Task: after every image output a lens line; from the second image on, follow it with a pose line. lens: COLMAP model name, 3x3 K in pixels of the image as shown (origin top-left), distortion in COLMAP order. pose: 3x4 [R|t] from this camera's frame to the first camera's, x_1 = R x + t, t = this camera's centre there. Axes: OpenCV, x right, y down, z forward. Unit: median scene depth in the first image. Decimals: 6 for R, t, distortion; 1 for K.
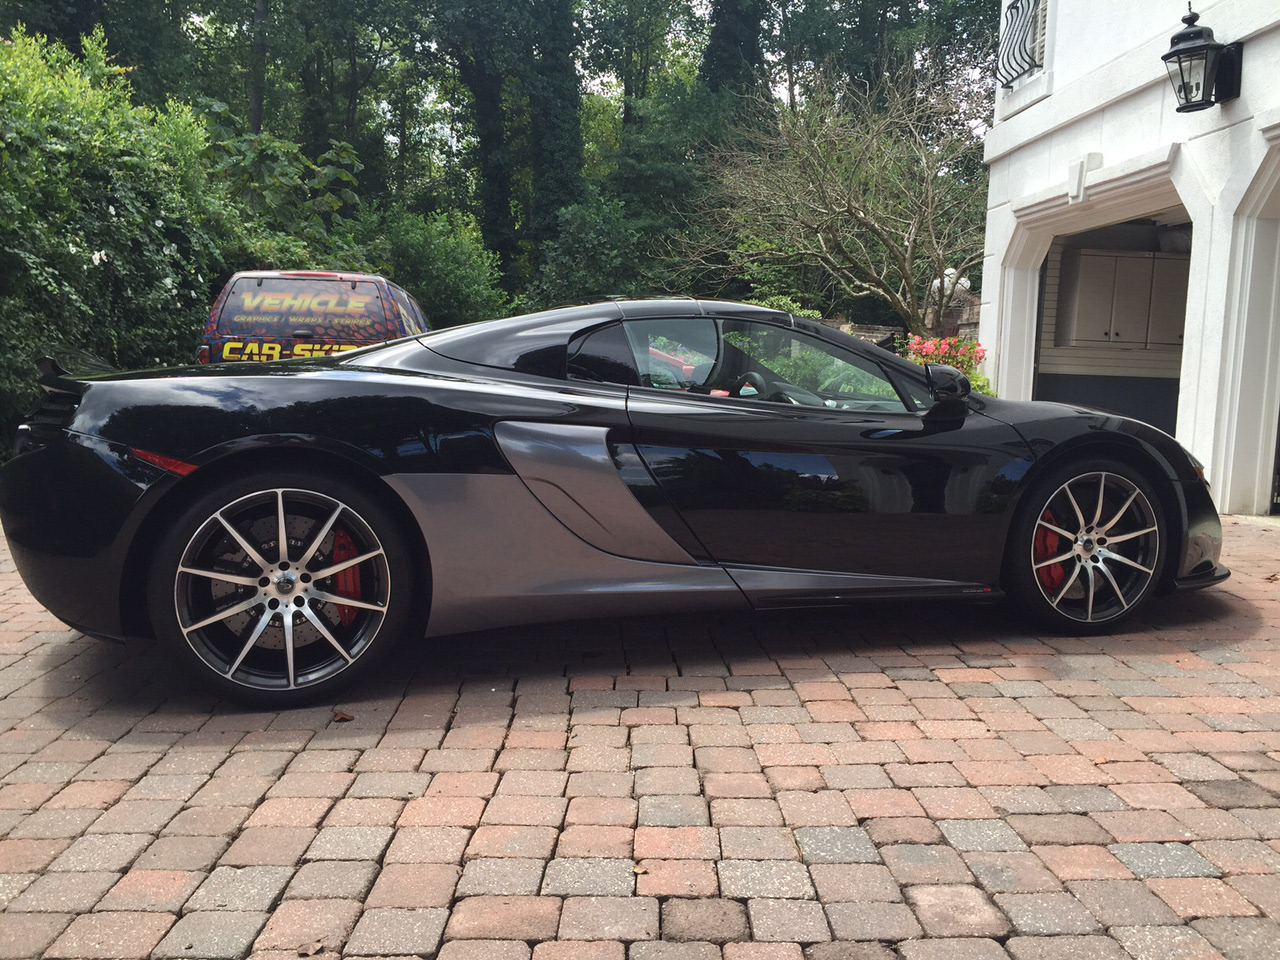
lens RADIAL K [[1097.0, 0, 634.6], [0, 1097.0, 468.7], [0, 0, 1]] dist [0.077906, -0.112590]
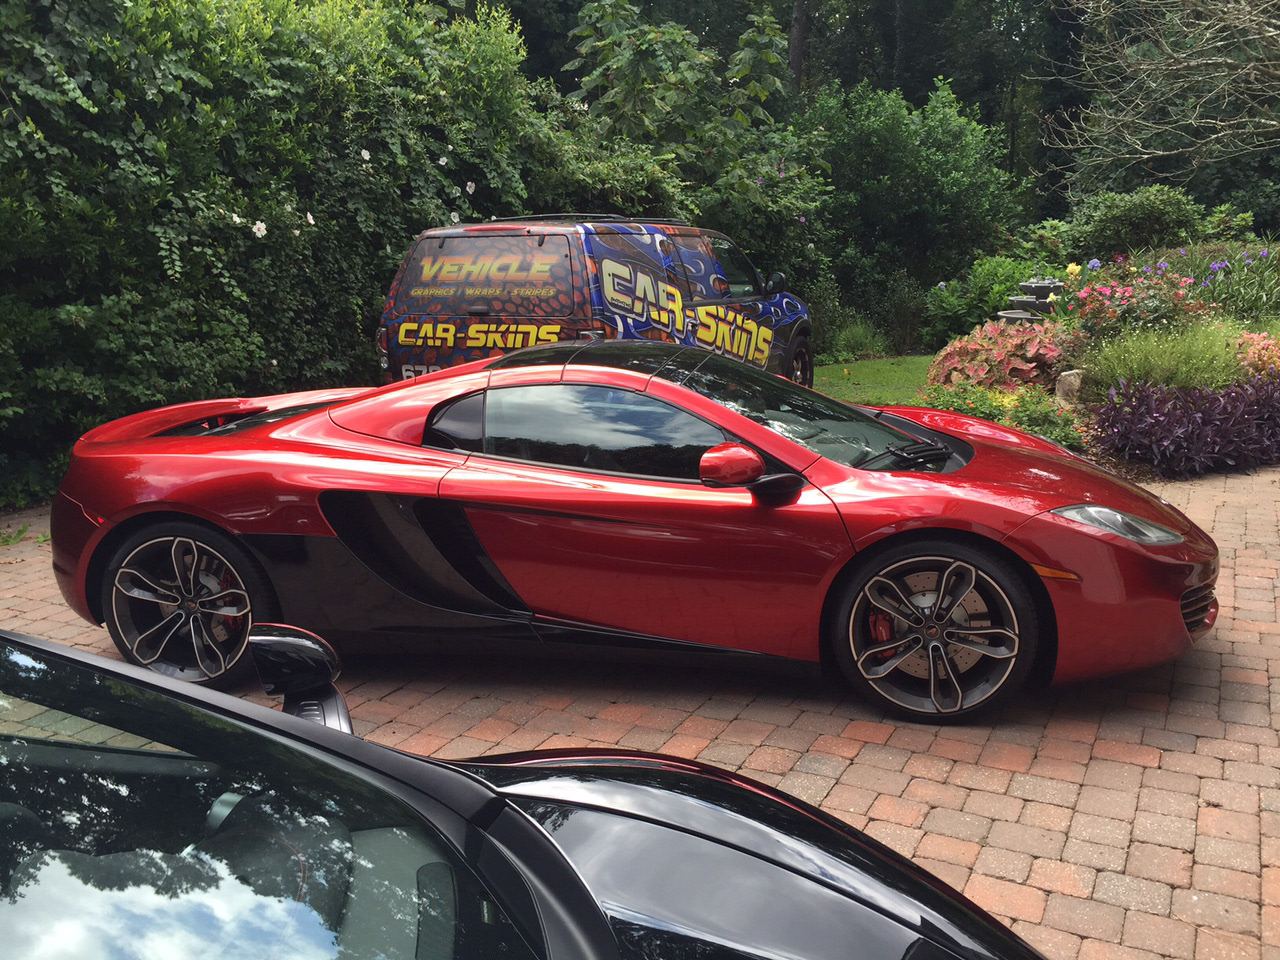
lens RADIAL K [[1097.0, 0, 641.9], [0, 1097.0, 462.4], [0, 0, 1]] dist [0.077906, -0.112590]
pose [[0.857056, 0.058979, -0.511836, 0.193272], [-0.002436, 0.993879, 0.110447, -0.101998], [0.515218, -0.093412, 0.851954, 0.399374]]
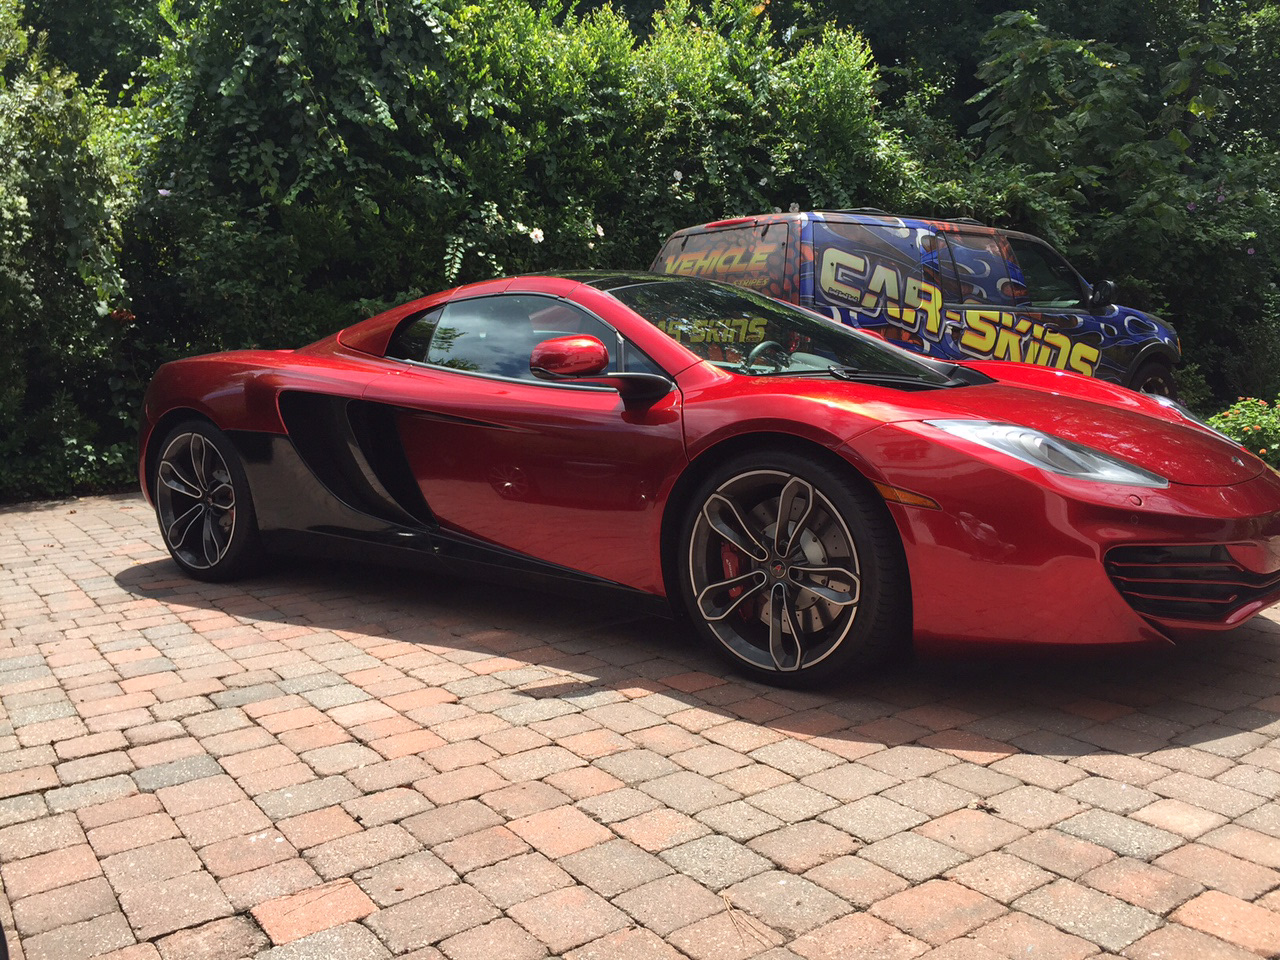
lens RADIAL K [[1097.0, 0, 641.8], [0, 1097.0, 472.5], [0, 0, 1]] dist [0.077906, -0.112590]
pose [[0.539991, 0.071147, -0.838658, 0.313002], [-0.044807, 0.997438, 0.055767, -0.047891], [0.840477, 0.007464, 0.541795, 0.561226]]
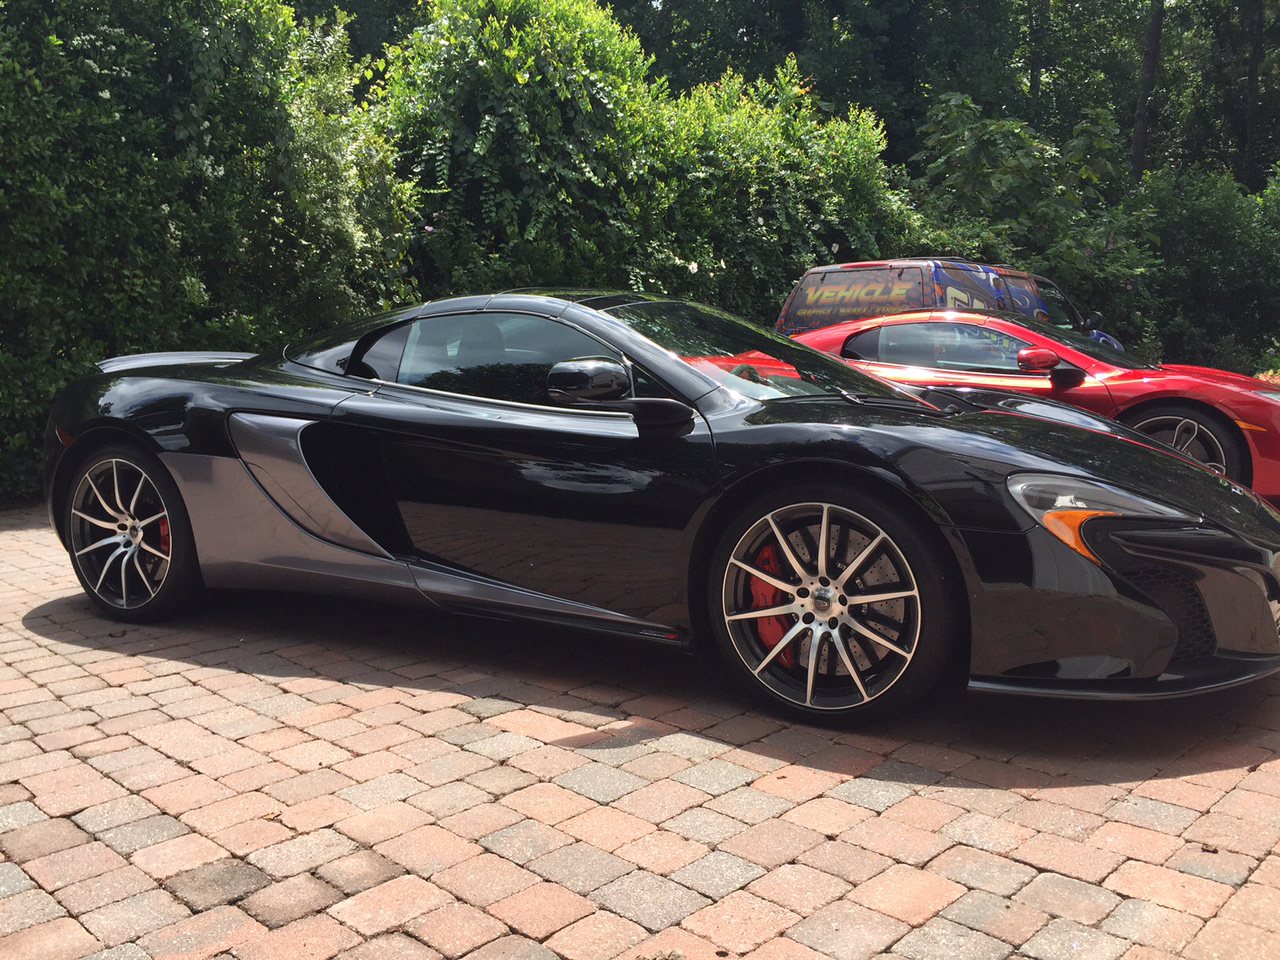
lens RADIAL K [[1097.0, 0, 642.3], [0, 1097.0, 454.0], [0, 0, 1]] dist [0.077906, -0.112590]
pose [[0.680405, 0.050512, -0.731094, 0.326790], [-0.049215, 0.998519, 0.023186, -0.015103], [0.731182, 0.020205, 0.681883, 0.160037]]
